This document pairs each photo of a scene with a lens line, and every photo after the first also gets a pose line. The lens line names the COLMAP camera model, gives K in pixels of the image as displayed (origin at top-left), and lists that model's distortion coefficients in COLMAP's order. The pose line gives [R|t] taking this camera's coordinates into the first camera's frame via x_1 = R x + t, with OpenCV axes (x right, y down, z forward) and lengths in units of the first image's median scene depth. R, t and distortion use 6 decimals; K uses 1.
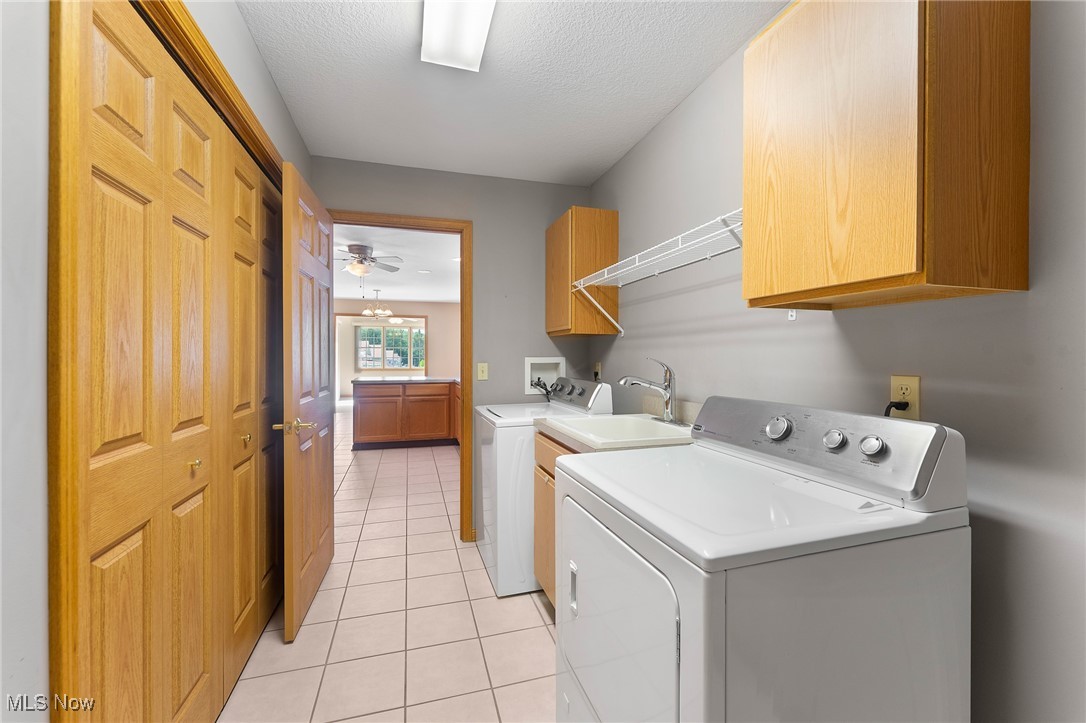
lens RADIAL K [[443.1, 0, 547.2], [0, 443.1, 356.1], [0, 0, 1]] dist [-0.002067, 0.001145]
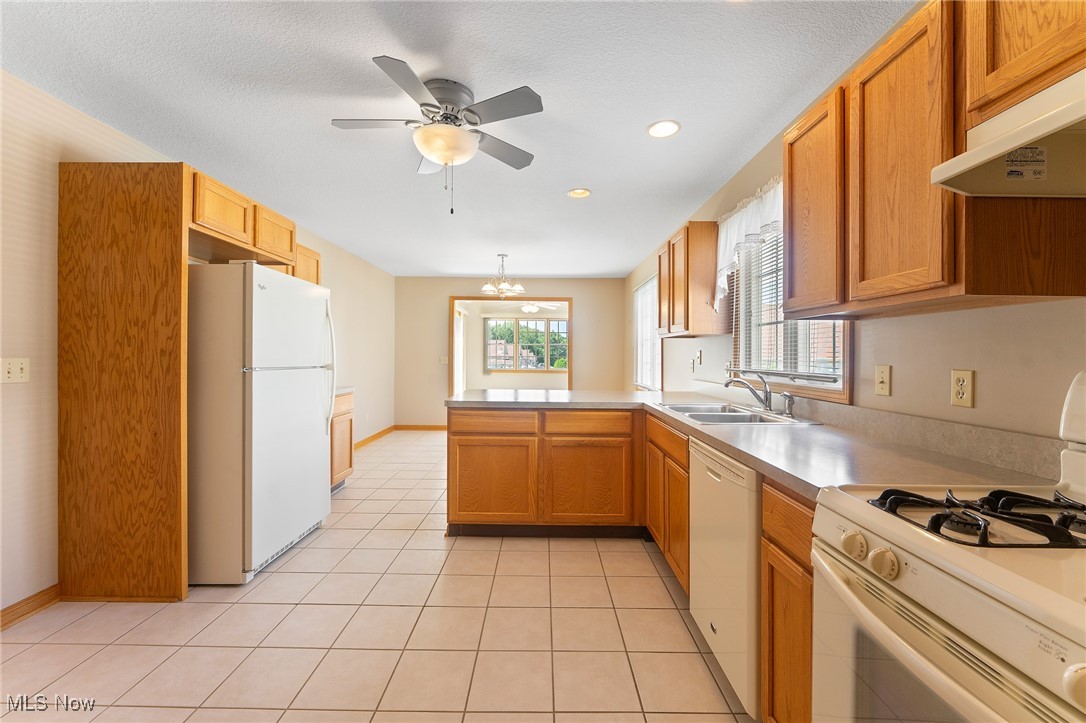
lens RADIAL K [[443.1, 0, 543.9], [0, 443.1, 349.8], [0, 0, 1]] dist [-0.002067, 0.001145]
pose [[0.954850, 0.000662, -0.297086, -0.168081], [-0.004387, 0.999920, -0.011872, 0.001964], [0.297055, 0.012640, 0.954777, 0.508672]]
